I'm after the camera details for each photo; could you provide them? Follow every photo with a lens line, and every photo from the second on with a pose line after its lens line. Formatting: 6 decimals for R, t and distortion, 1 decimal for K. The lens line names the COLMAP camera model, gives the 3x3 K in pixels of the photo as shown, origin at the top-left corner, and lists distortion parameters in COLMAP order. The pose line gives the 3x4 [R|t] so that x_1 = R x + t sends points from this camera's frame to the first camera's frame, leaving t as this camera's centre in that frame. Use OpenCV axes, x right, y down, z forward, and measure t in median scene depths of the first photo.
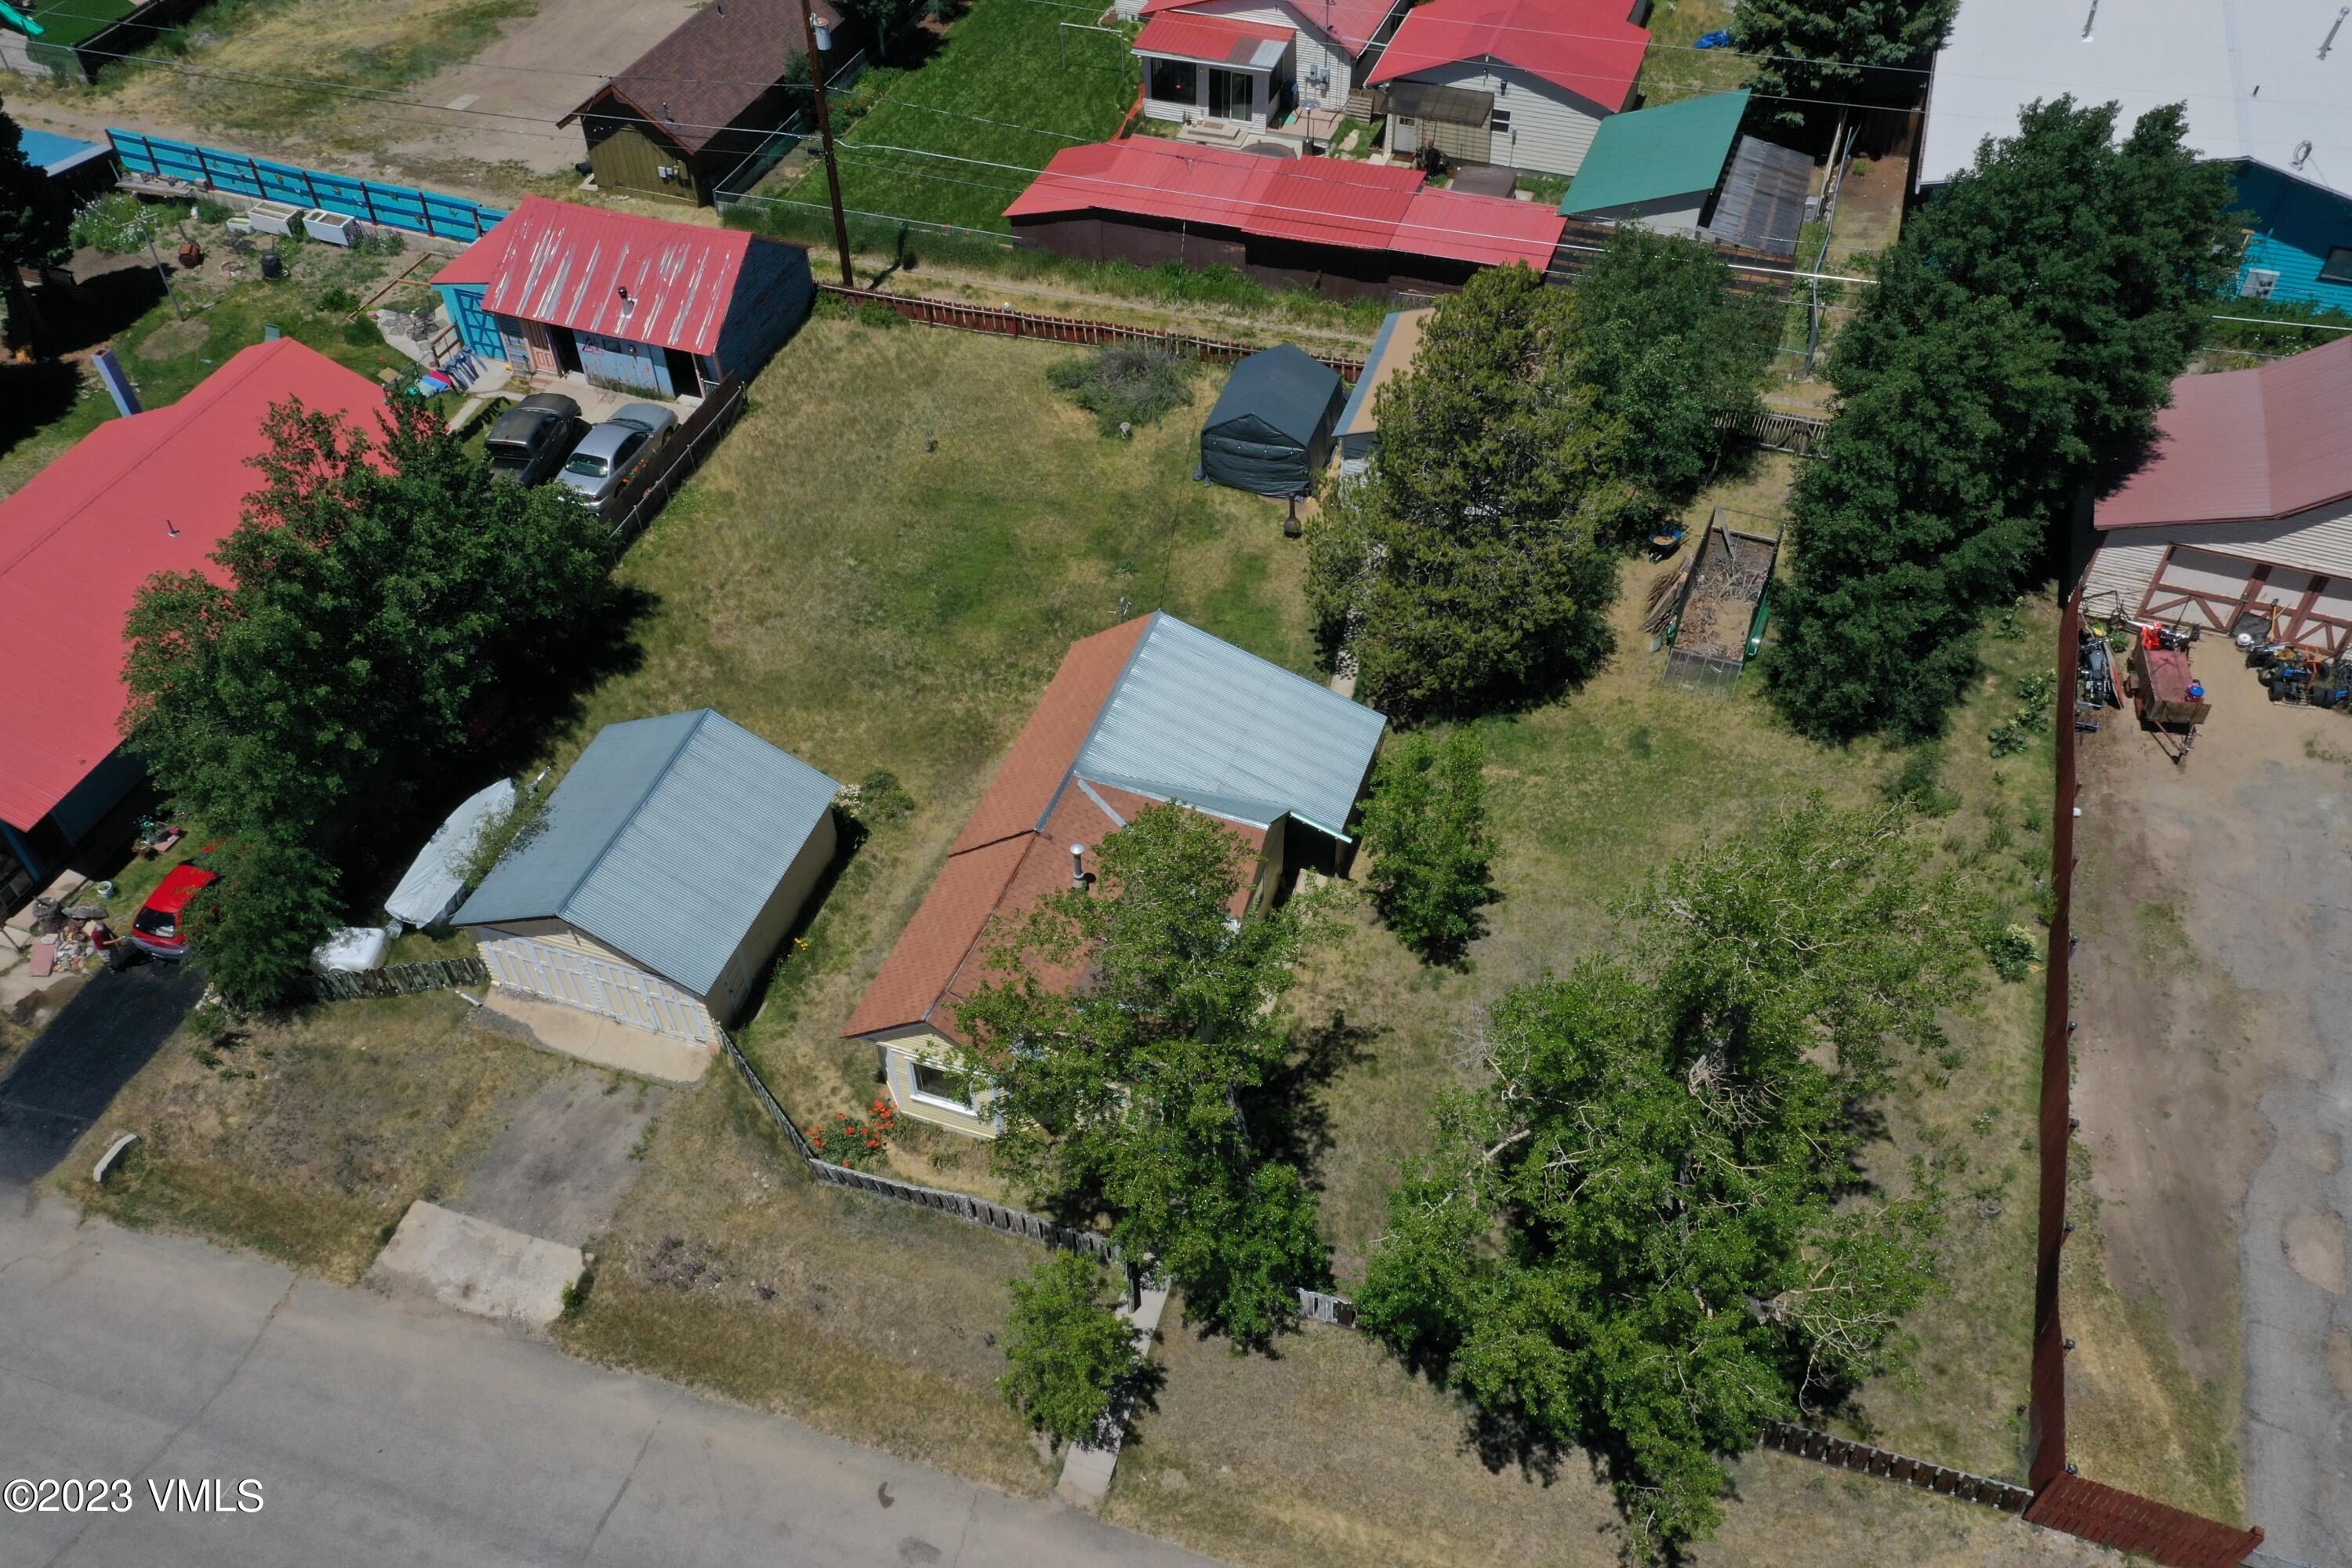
lens RADIAL K [[1864.1, 0, 1176.0], [0, 1864.1, 784.0], [0, 0, 1]] dist [0.006627, -0.000189]
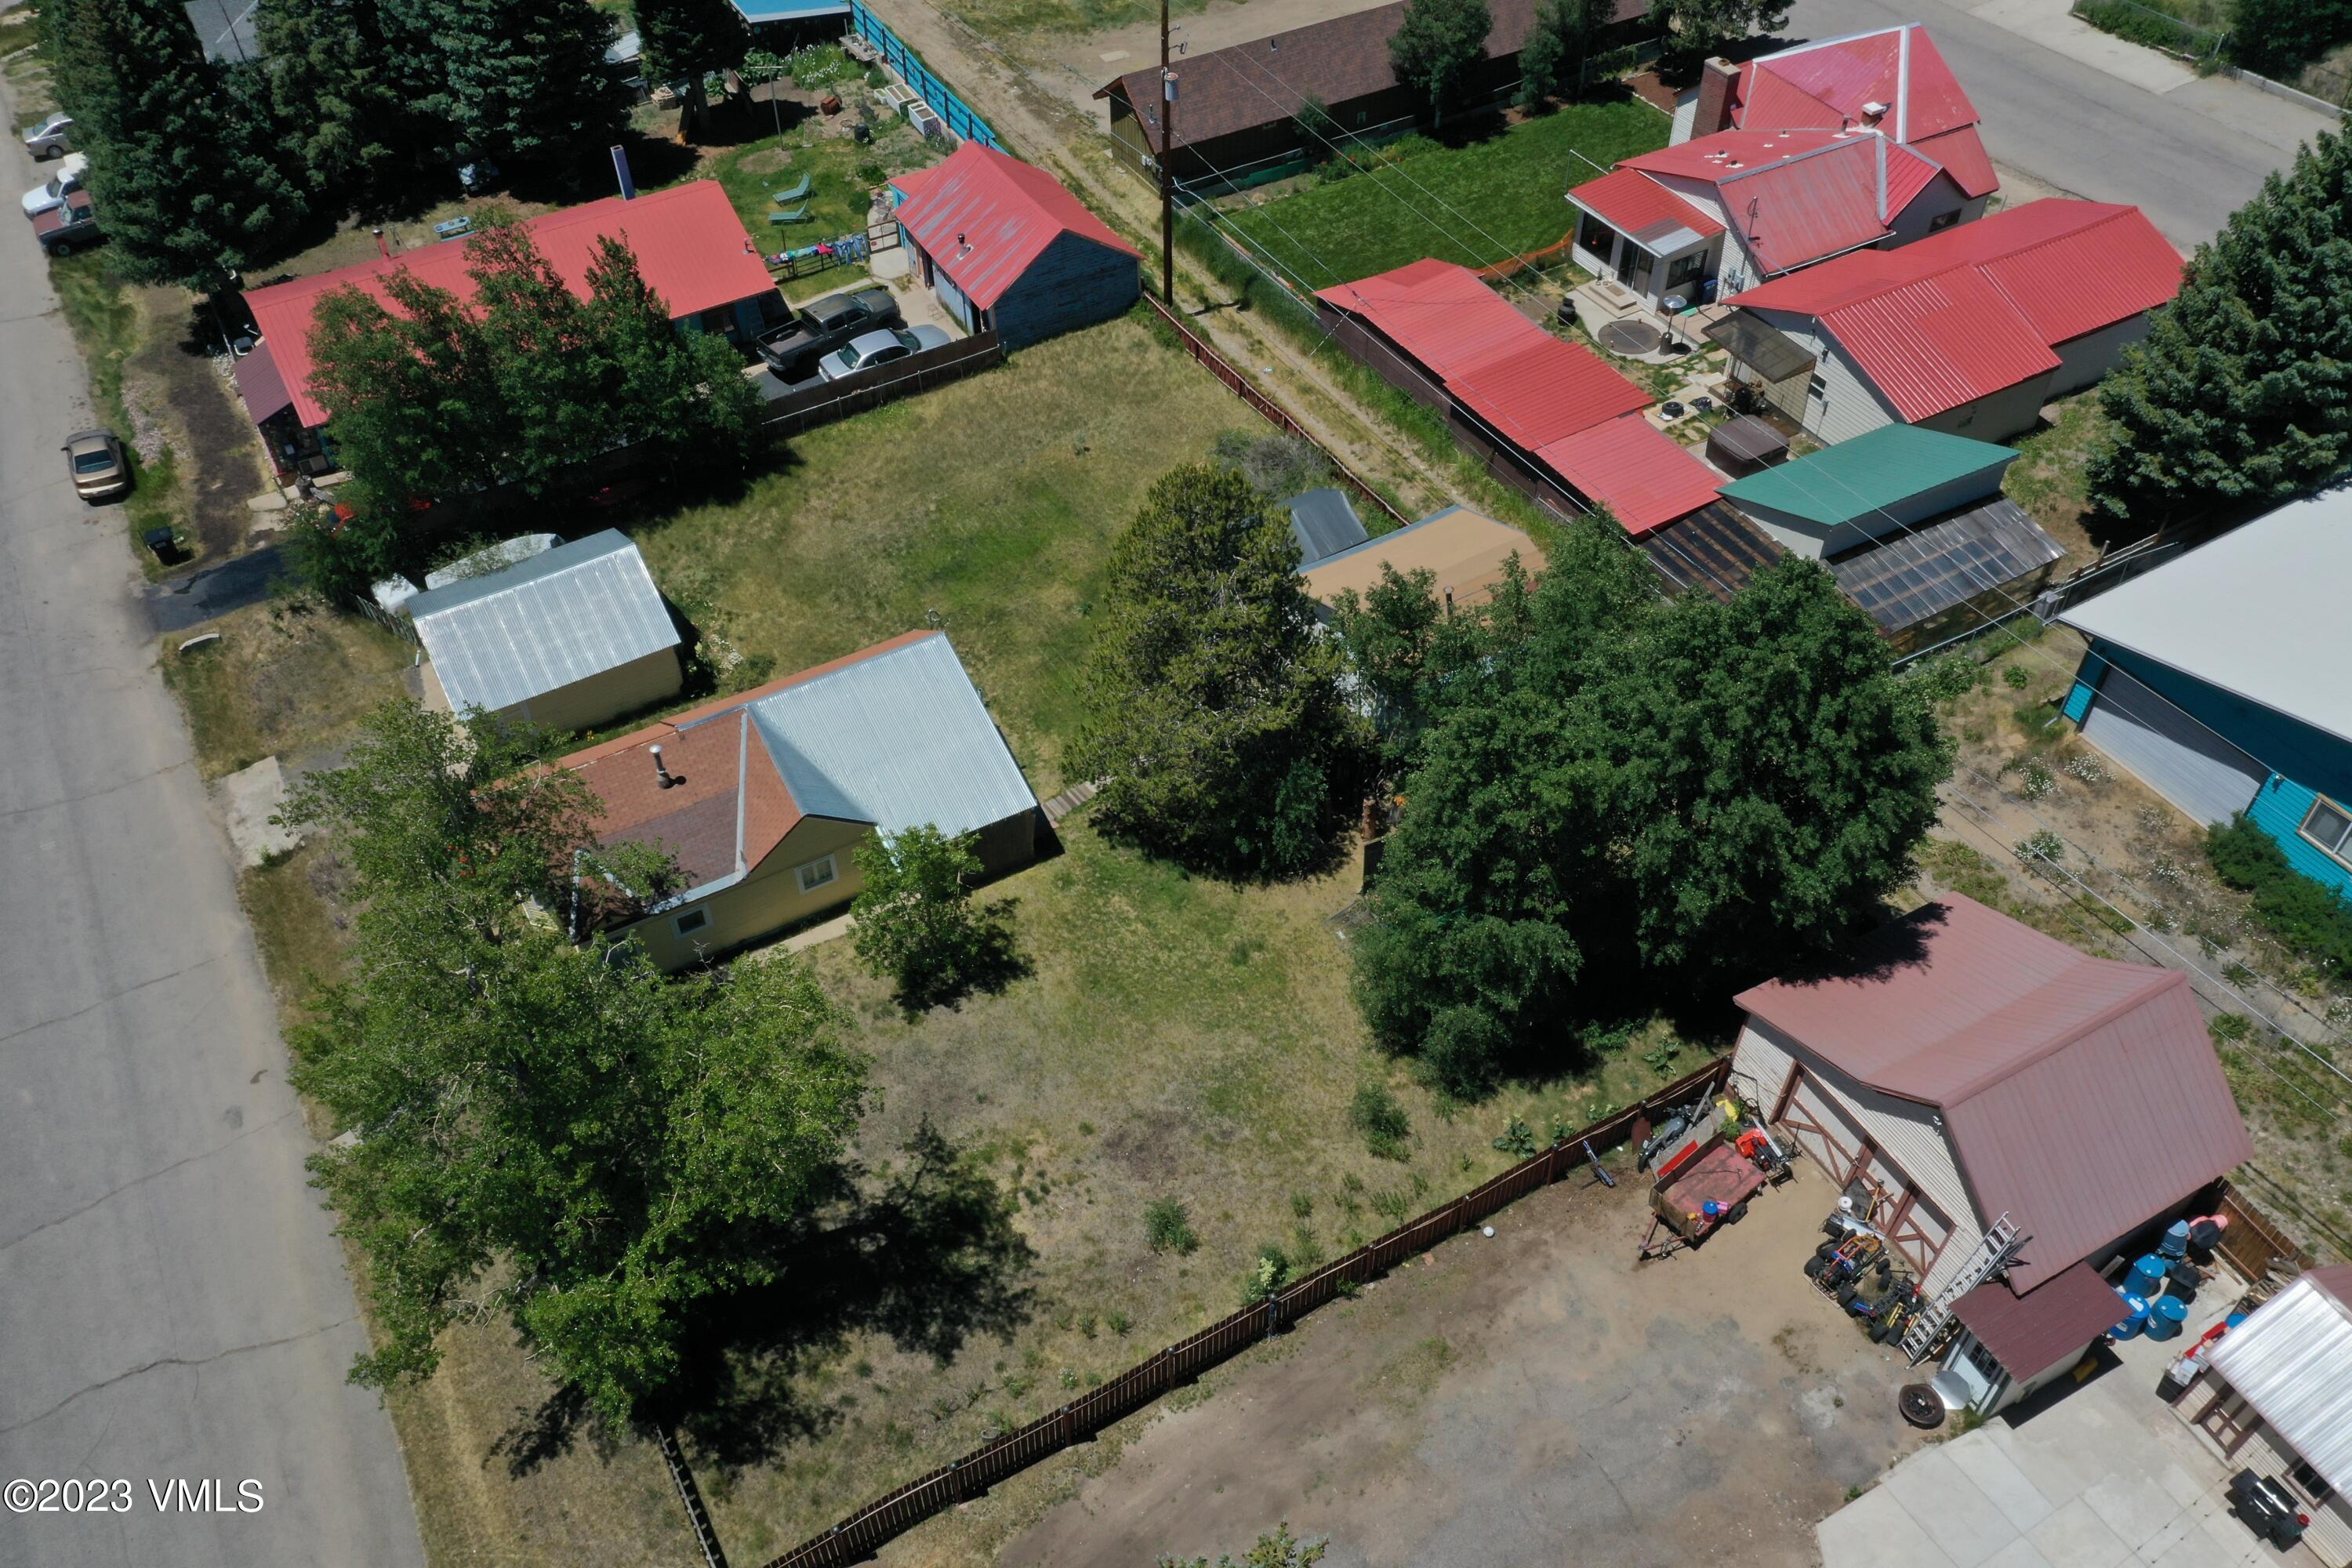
lens RADIAL K [[1840.2, 0, 1173.3], [0, 1840.2, 793.9], [0, 0, 1]] dist [0.000485, 0.001816]
pose [[0.752277, 0.470565, -0.461138, 0.520416], [-0.460595, 0.876081, 0.142600, -0.180929], [0.471097, 0.105123, 0.875795, 0.062740]]
